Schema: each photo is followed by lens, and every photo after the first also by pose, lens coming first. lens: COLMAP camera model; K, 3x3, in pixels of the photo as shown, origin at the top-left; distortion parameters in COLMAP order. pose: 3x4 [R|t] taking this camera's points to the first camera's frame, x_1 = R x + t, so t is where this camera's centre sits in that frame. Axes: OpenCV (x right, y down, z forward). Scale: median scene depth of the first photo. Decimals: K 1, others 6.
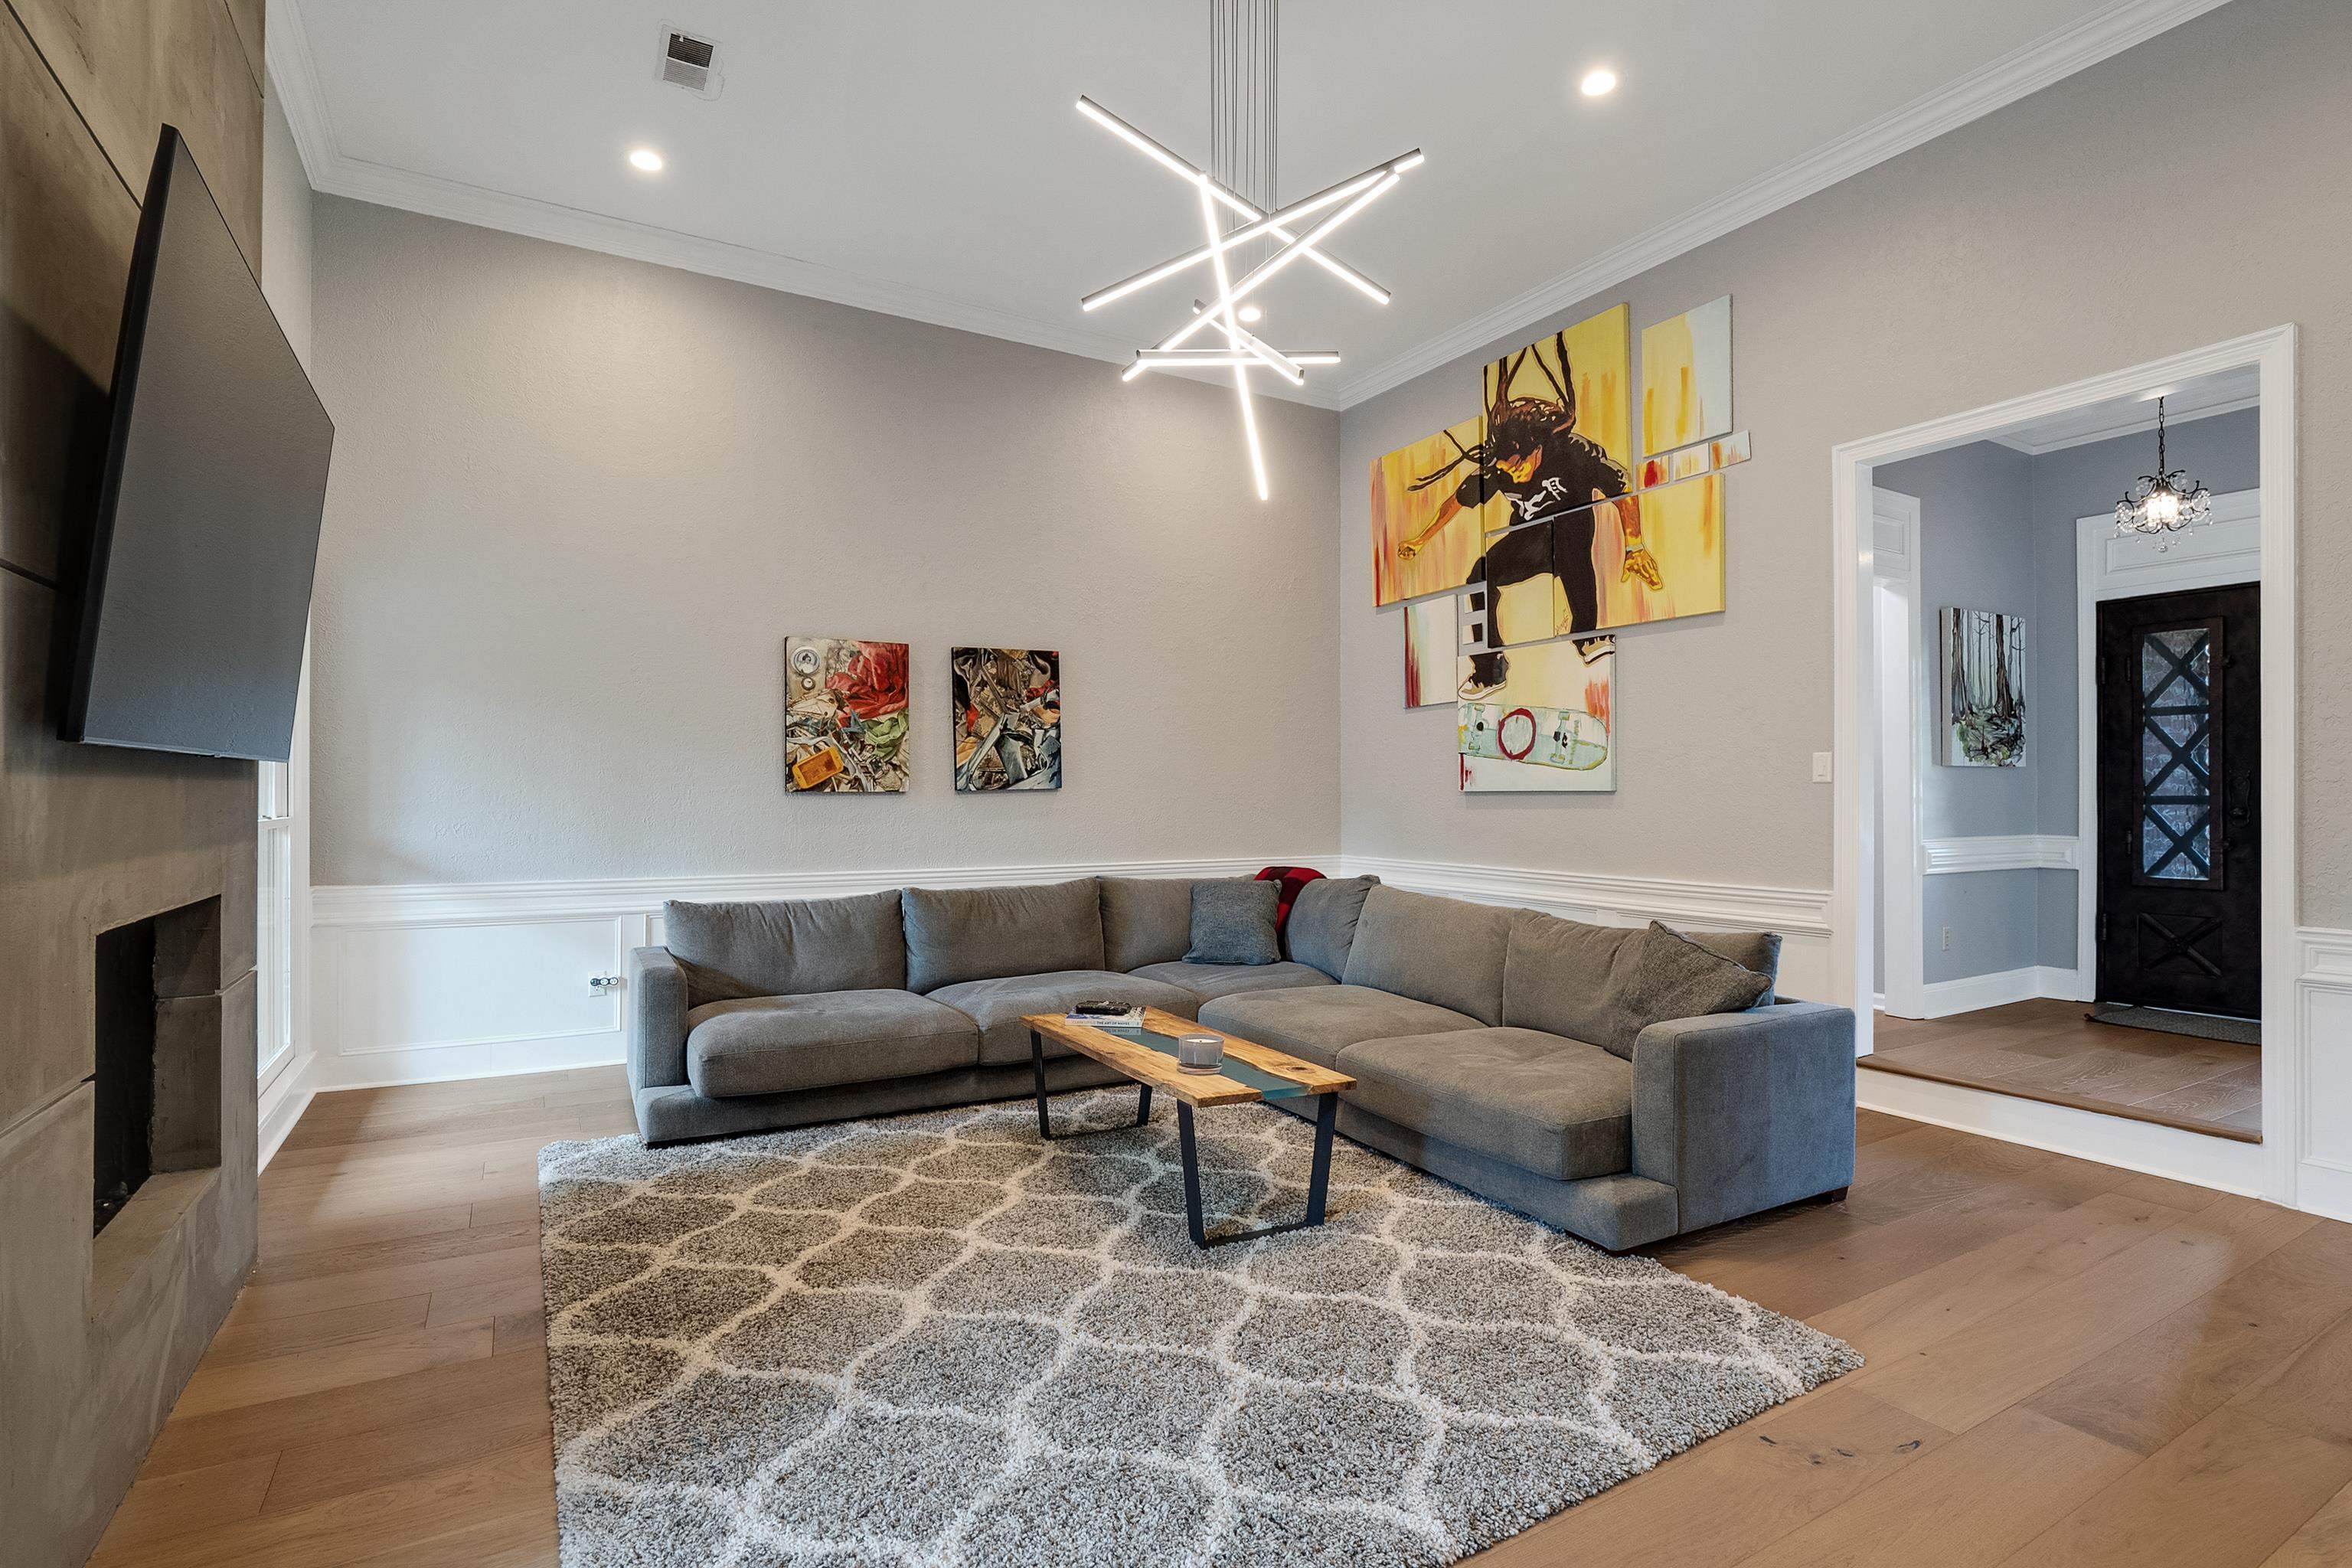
lens RADIAL K [[1112.2, 0, 1173.4], [0, 1112.2, 788.5], [0, 0, 1]] dist [-0.008281, -0.003323]
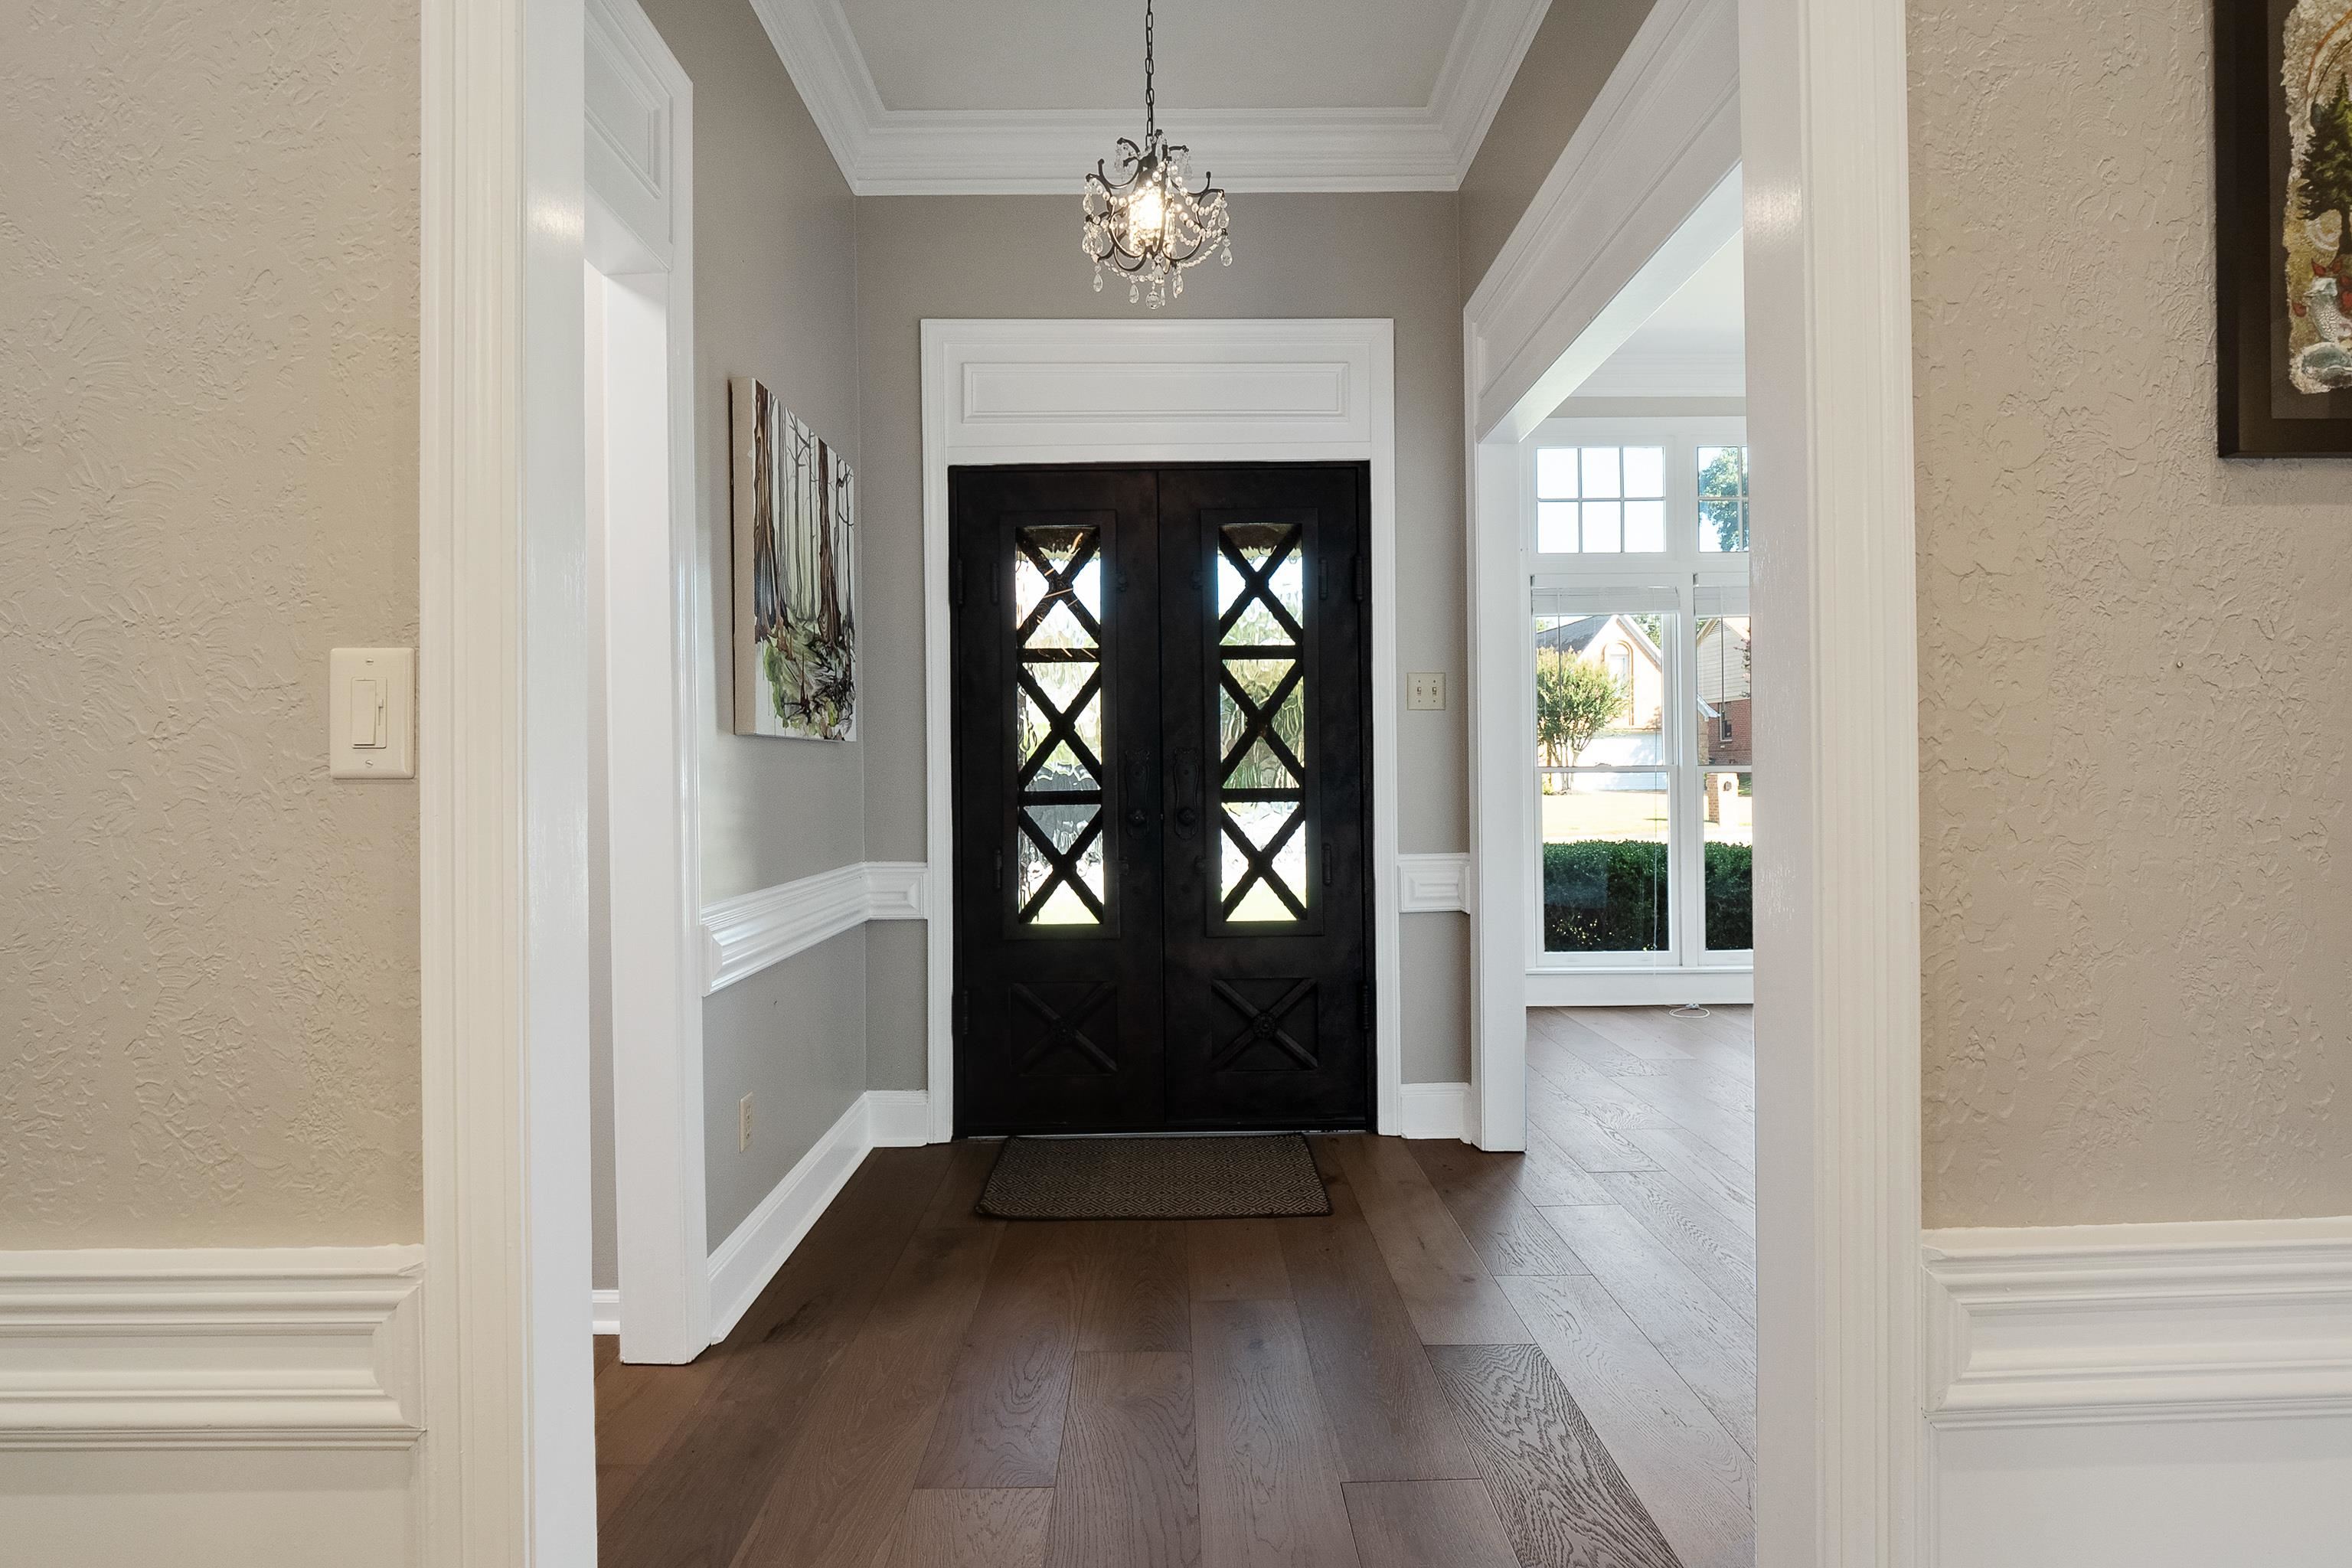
lens RADIAL K [[1112.2, 0, 1182.5], [0, 1112.2, 771.2], [0, 0, 1]] dist [-0.008281, -0.003323]
pose [[0.493503, -0.004631, 0.869732, 0.377332], [0.007400, 0.999972, 0.001125, -0.004548], [-0.869713, 0.005881, 0.493523, 0.595420]]
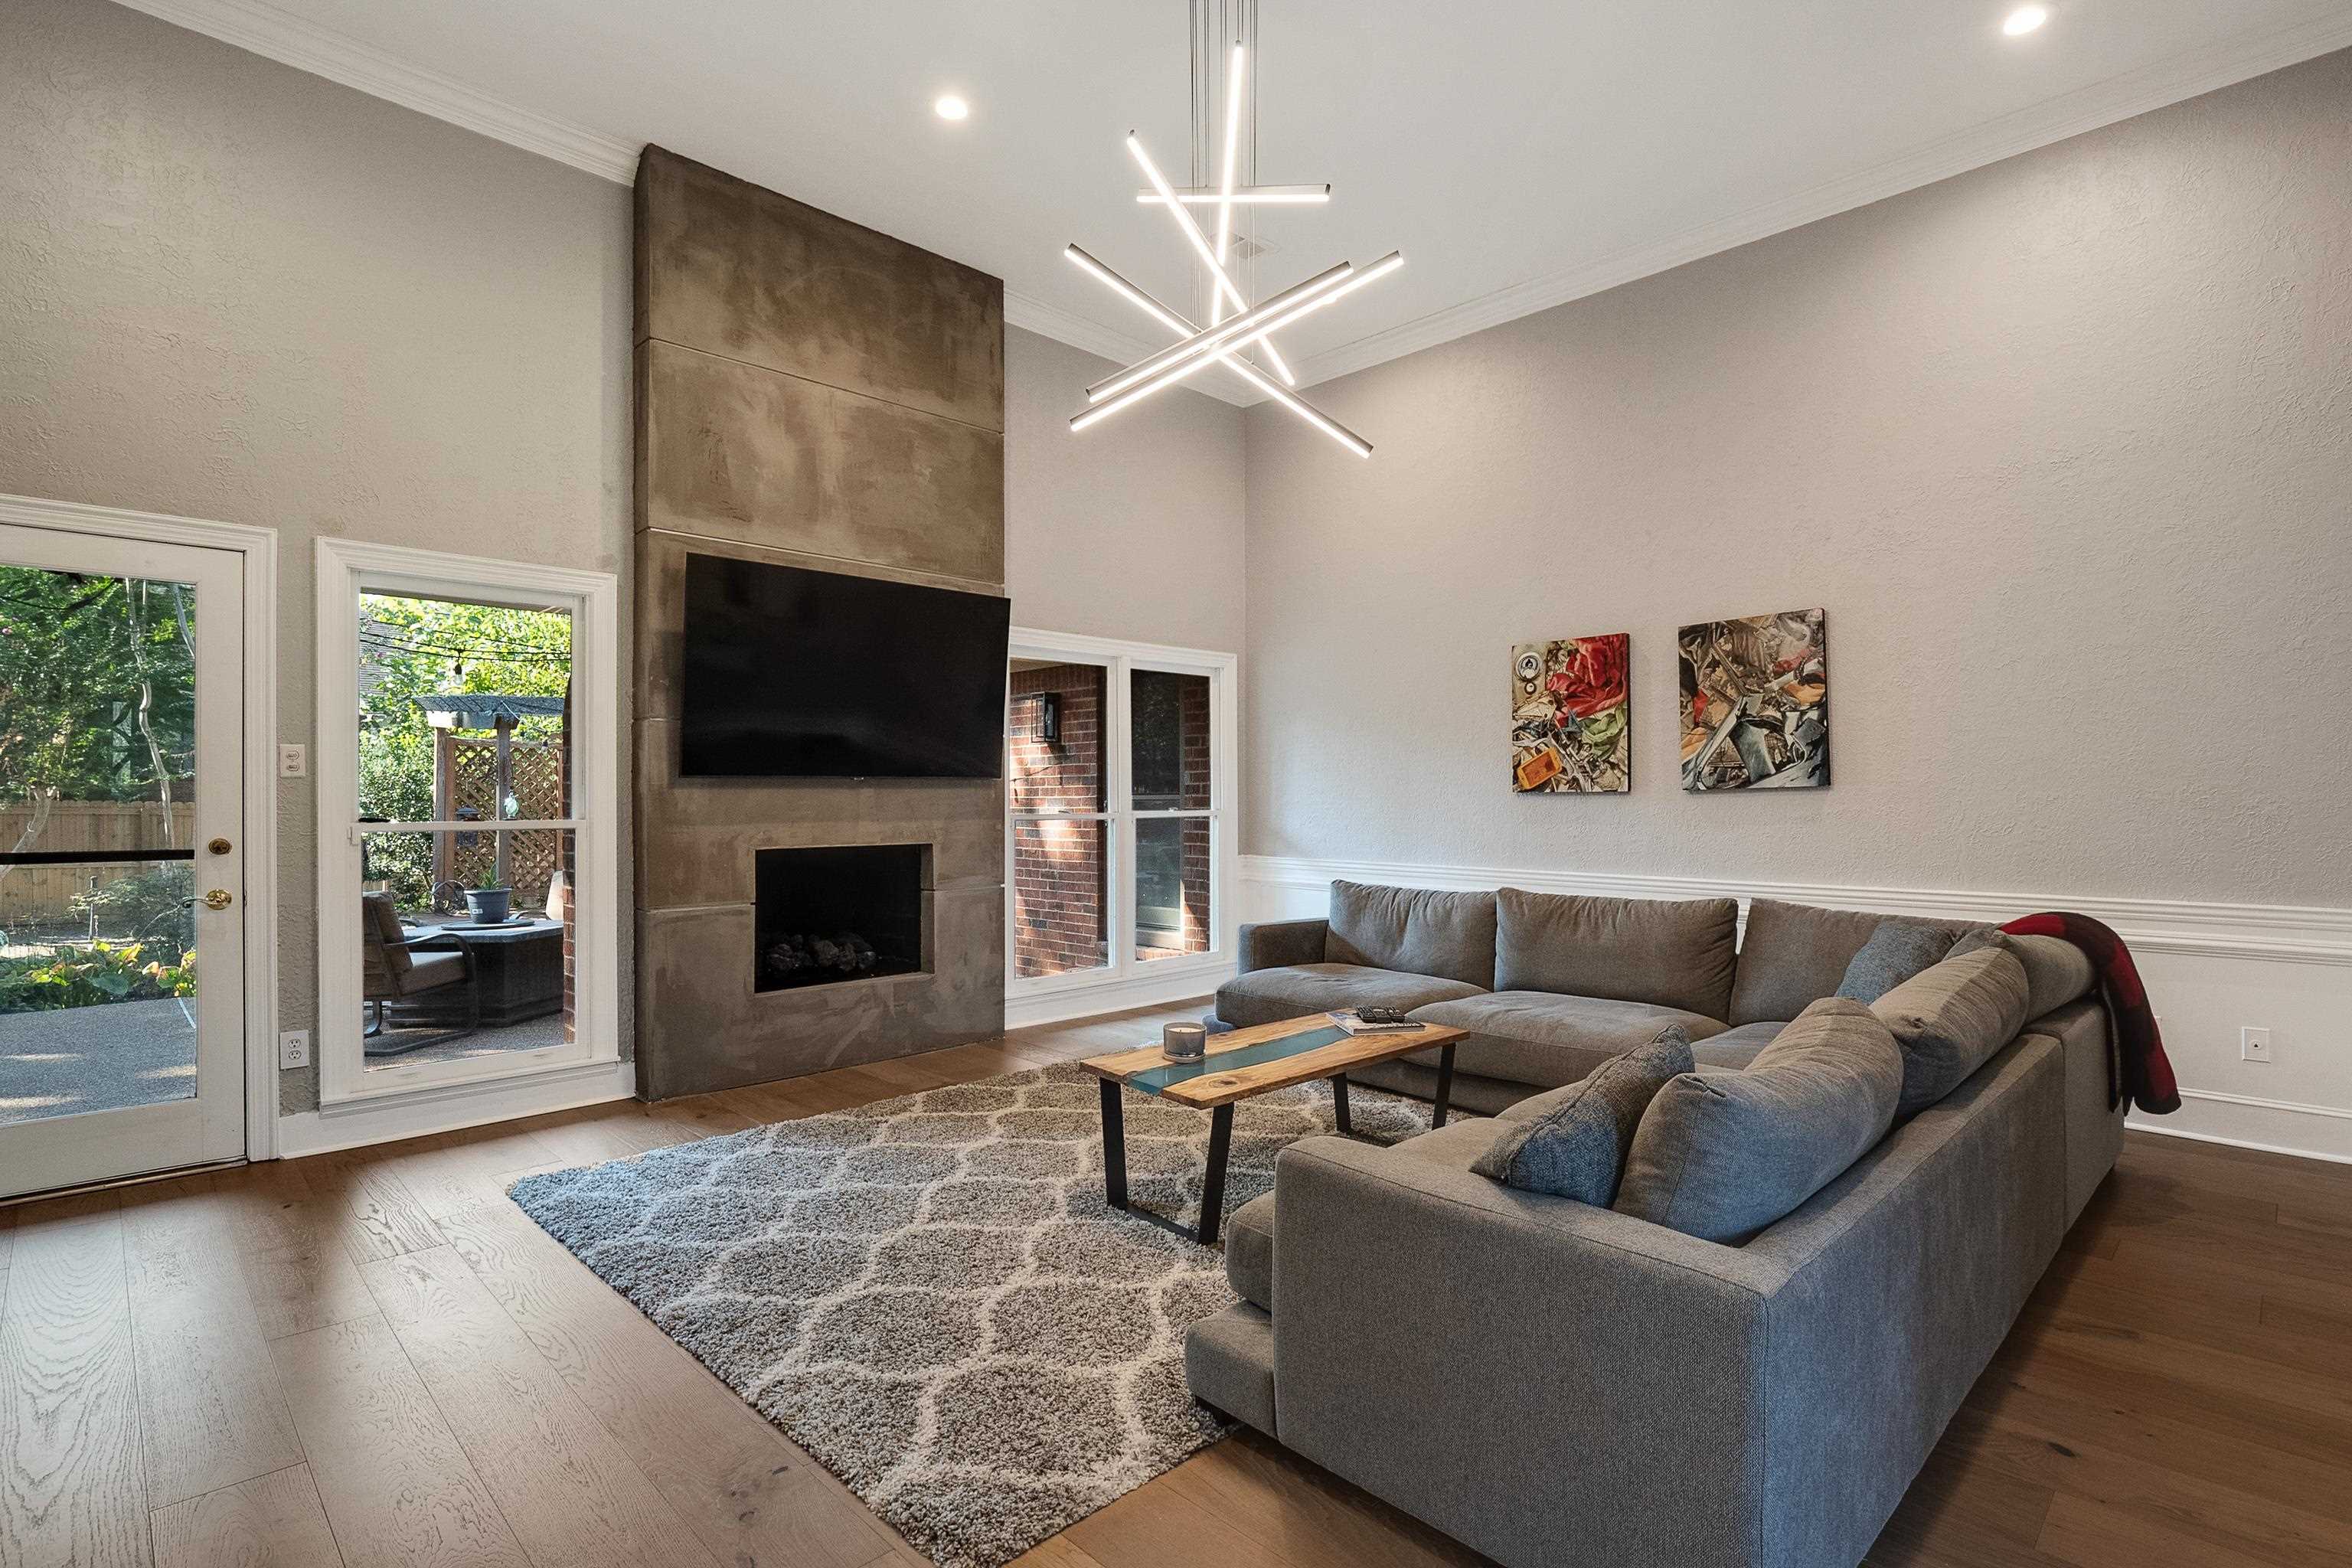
lens RADIAL K [[1112.2, 0, 1179.1], [0, 1112.2, 800.7], [0, 0, 1]] dist [-0.008281, -0.003323]
pose [[0.253956, 0.002320, -0.967213, 0.579558], [0.008114, 0.999957, 0.004529, 0.003379], [0.967182, -0.008998, 0.253926, 0.409508]]
